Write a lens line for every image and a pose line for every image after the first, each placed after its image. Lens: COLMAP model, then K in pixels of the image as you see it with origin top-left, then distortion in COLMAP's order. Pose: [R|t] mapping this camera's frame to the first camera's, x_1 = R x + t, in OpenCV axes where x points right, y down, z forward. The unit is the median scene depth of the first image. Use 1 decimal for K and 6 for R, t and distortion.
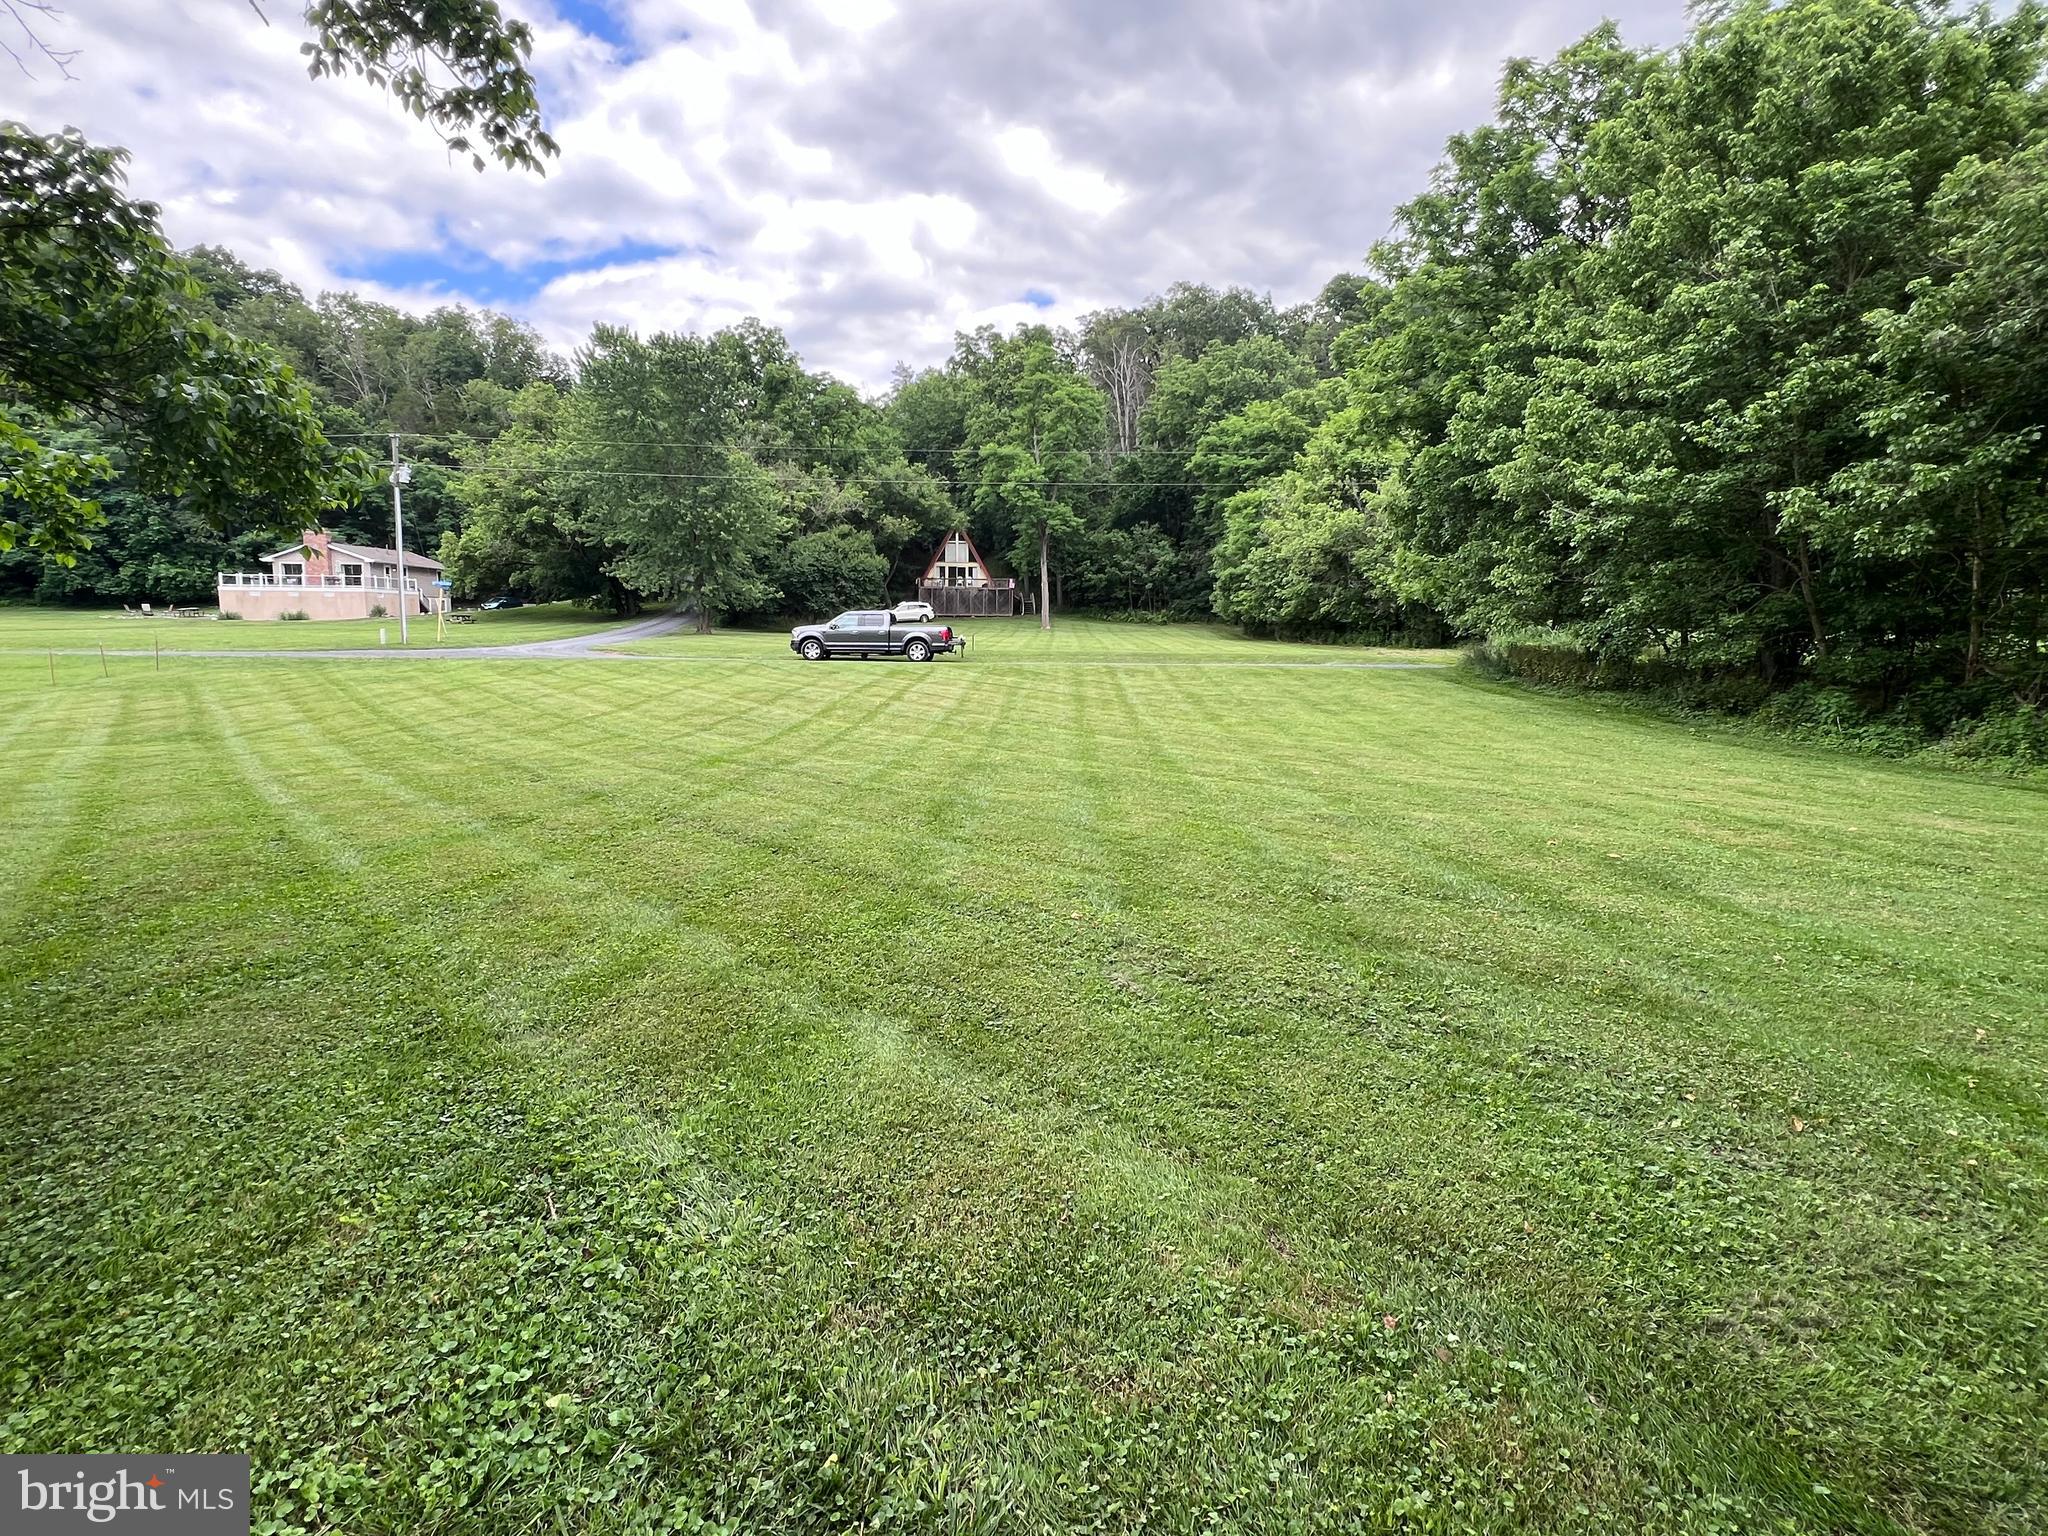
lens RADIAL K [[957.6, 0, 1020.3], [0, 957.6, 764.0], [0, 0, 1]] dist [-0.005798, -0.000104]
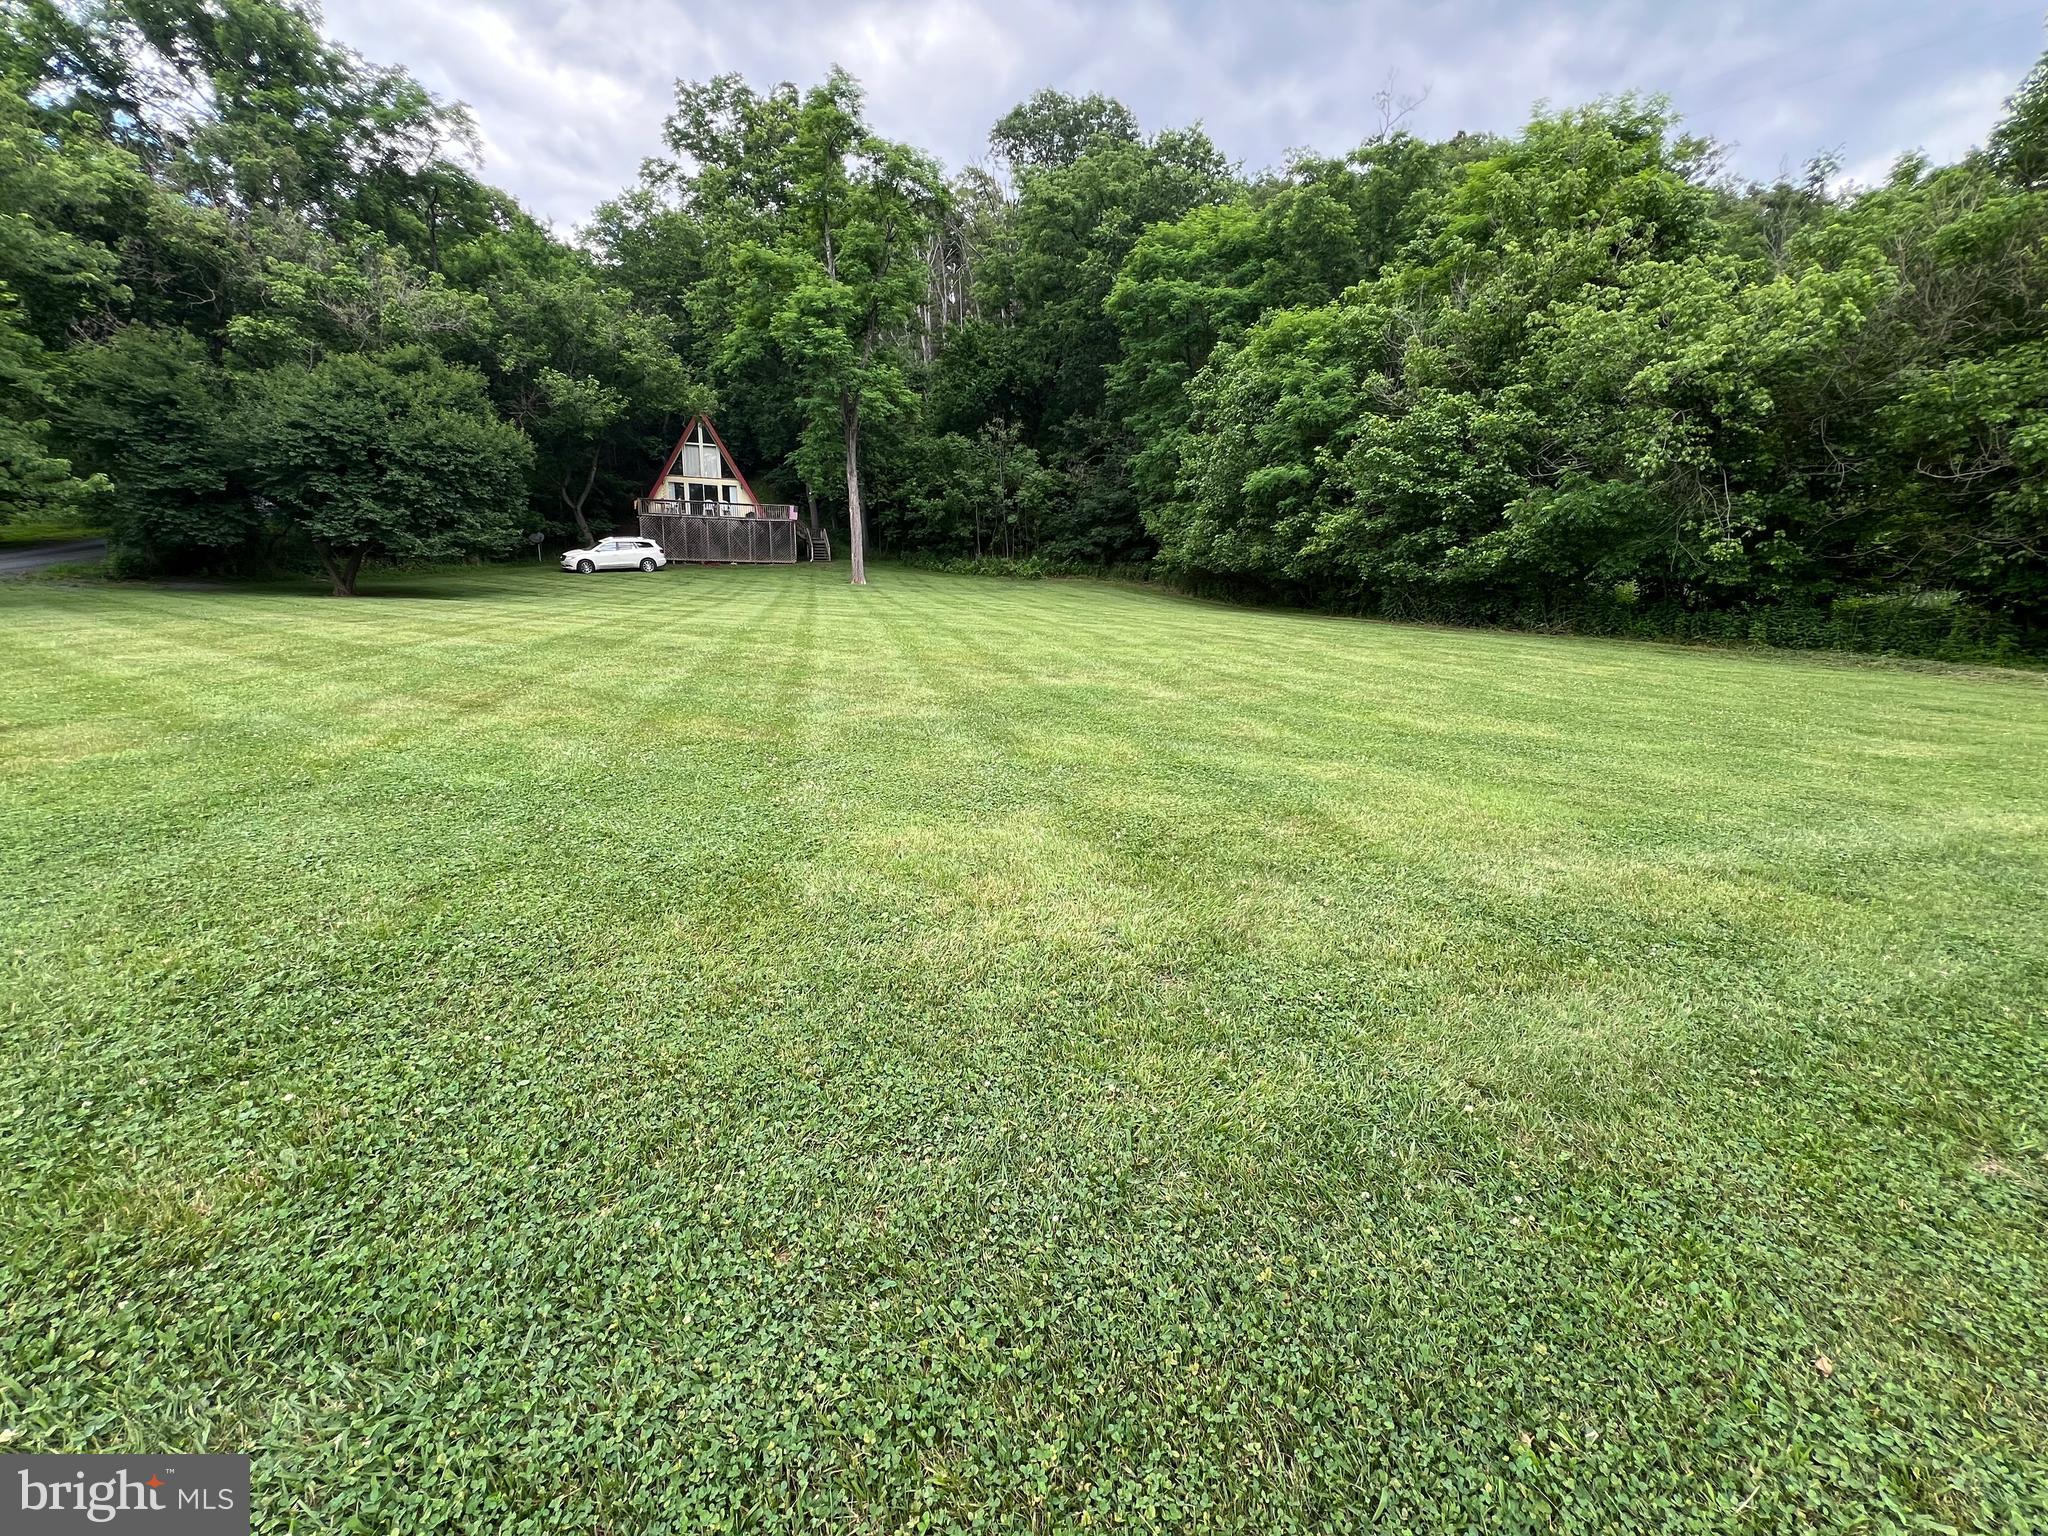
lens RADIAL K [[819.4, 0, 1021.3], [0, 819.4, 777.6], [0, 0, 1]] dist [-0.004584, 0.000380]
pose [[0.962828, -0.055707, 0.264308, -0.018476], [0.029508, 0.994338, 0.102080, -0.066514], [-0.268498, -0.090486, 0.959021, 0.442442]]
